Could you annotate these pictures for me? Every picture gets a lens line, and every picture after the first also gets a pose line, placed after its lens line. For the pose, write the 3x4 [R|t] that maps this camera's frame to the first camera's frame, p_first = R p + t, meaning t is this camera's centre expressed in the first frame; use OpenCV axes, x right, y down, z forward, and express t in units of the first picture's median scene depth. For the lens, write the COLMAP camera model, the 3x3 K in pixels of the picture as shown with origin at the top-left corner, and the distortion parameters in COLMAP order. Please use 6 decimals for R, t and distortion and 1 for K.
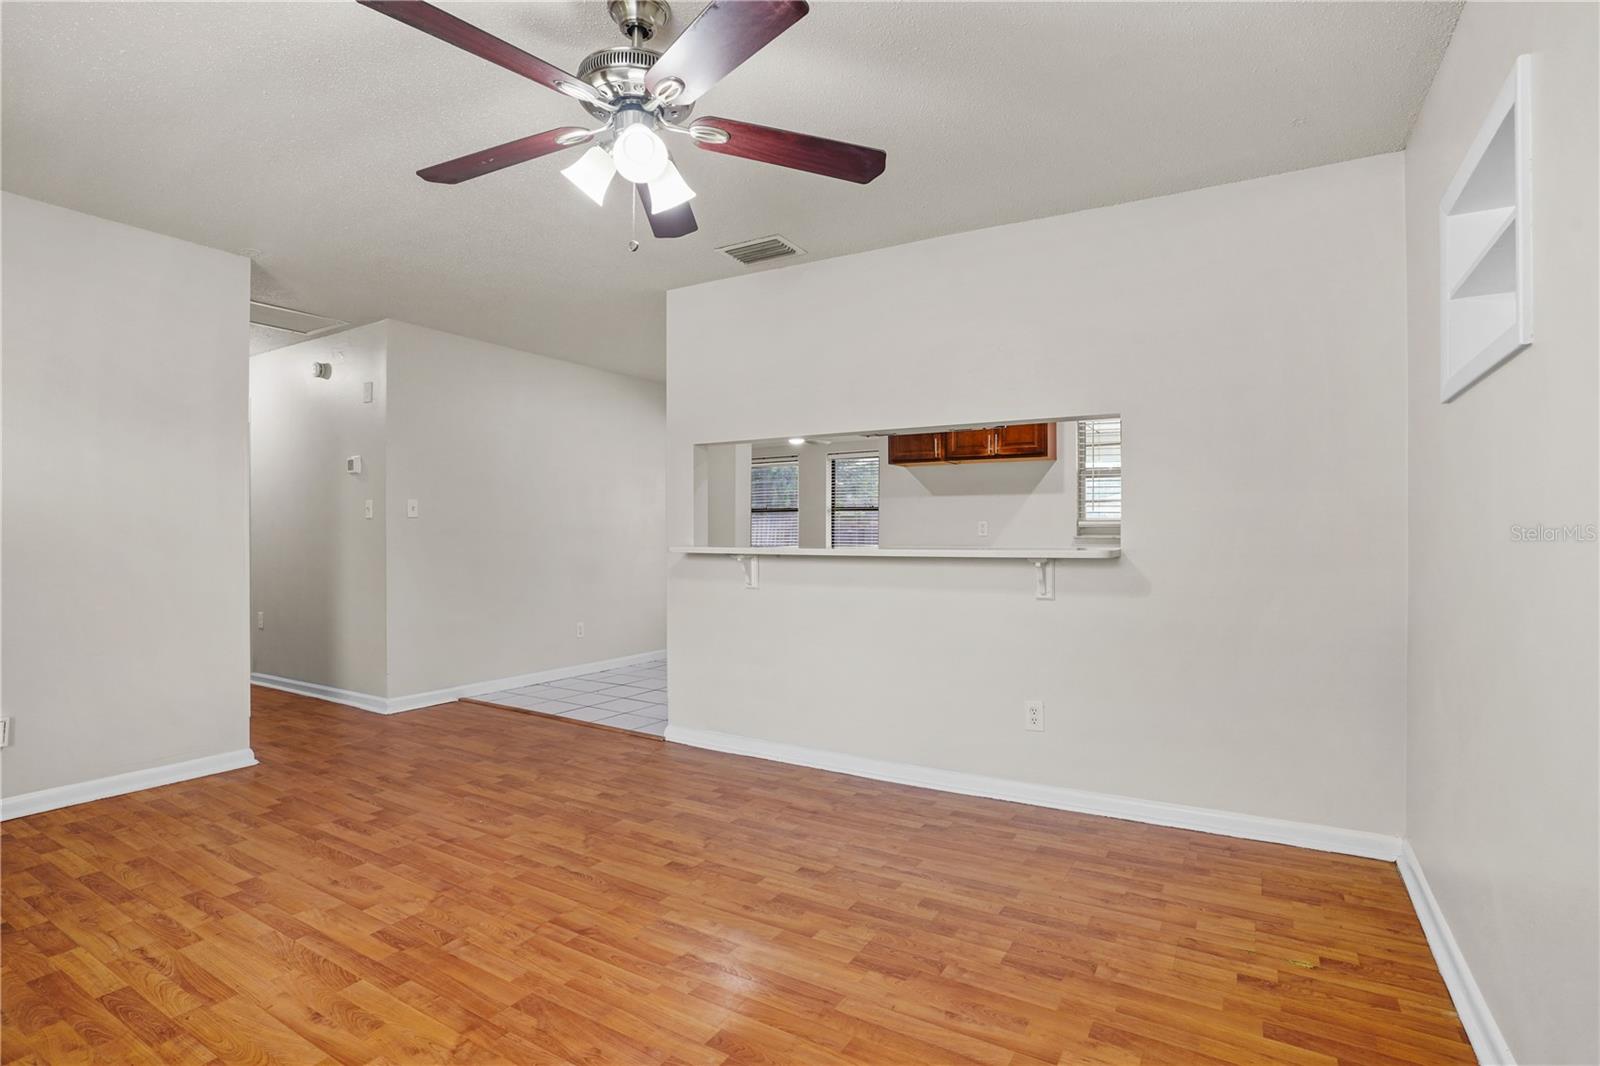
lens RADIAL K [[783.5, 0, 800.0], [0, 783.5, 533.0], [0, 0, 1]] dist [-0.017185, 0.001426]
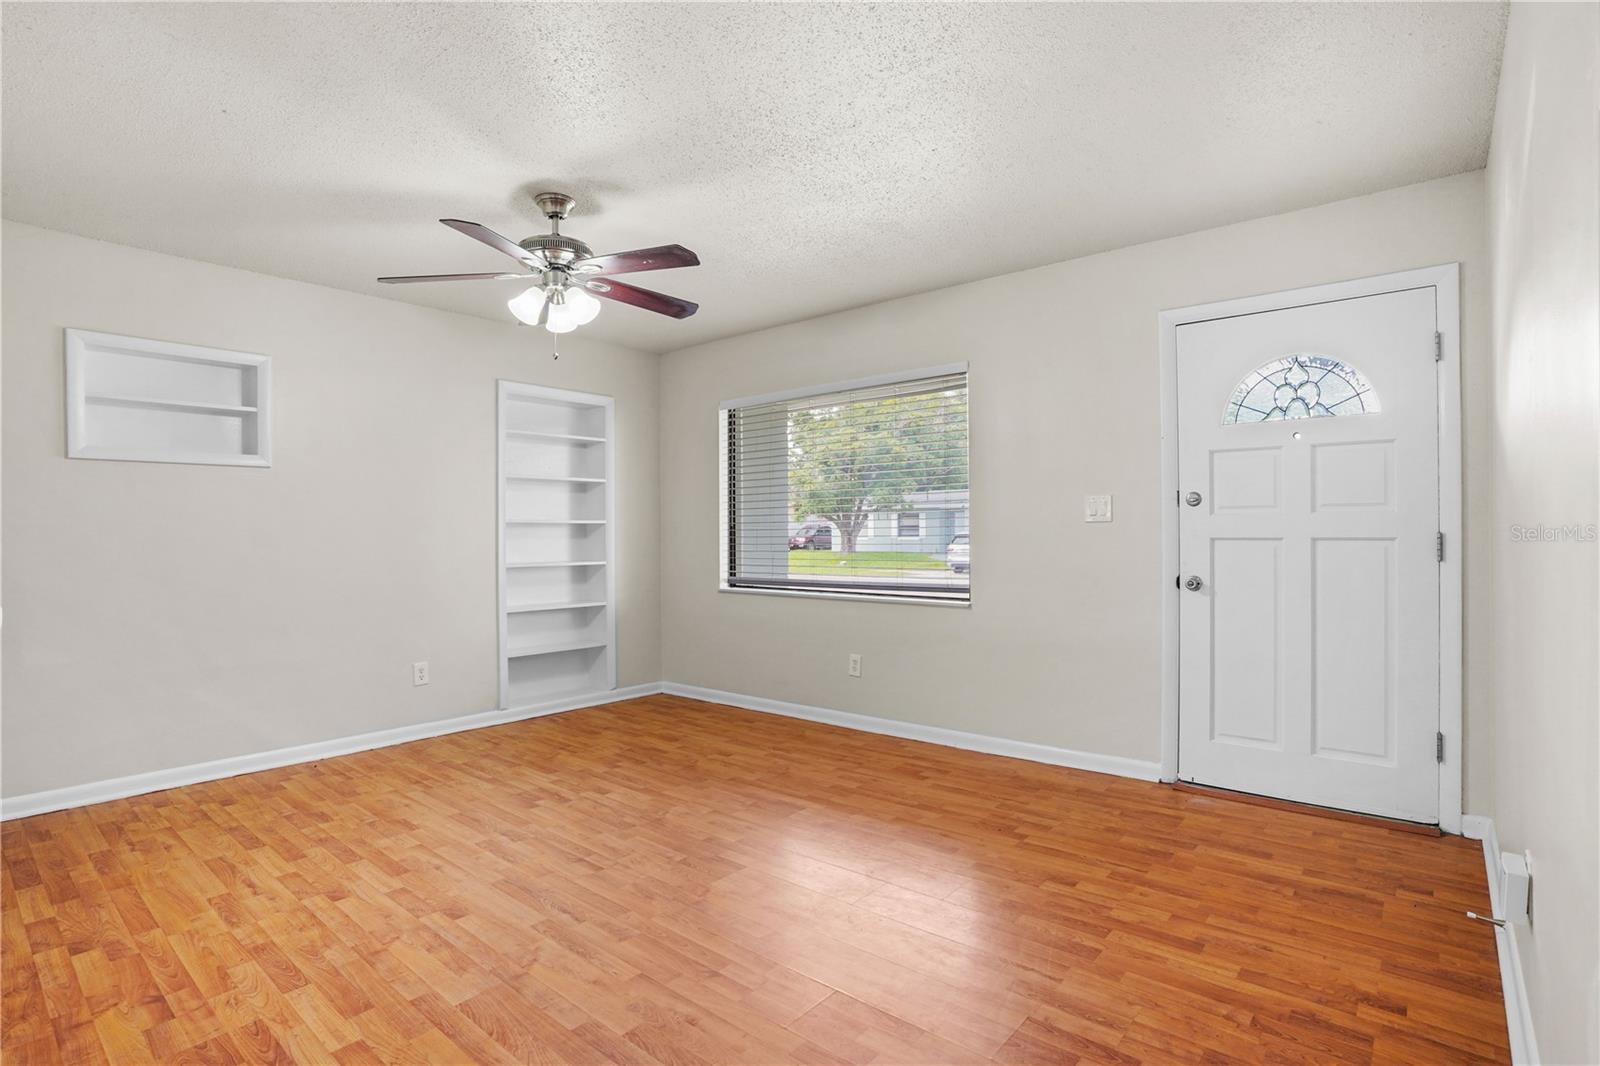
lens RADIAL K [[783.5, 0, 800.0], [0, 783.5, 533.0], [0, 0, 1]] dist [-0.017185, 0.001426]
pose [[-0.986774, 0.010411, 0.161768, -0.769224], [0.009408, 0.999931, -0.006963, 0.001816], [-0.161829, -0.005349, -0.986804, 2.011261]]
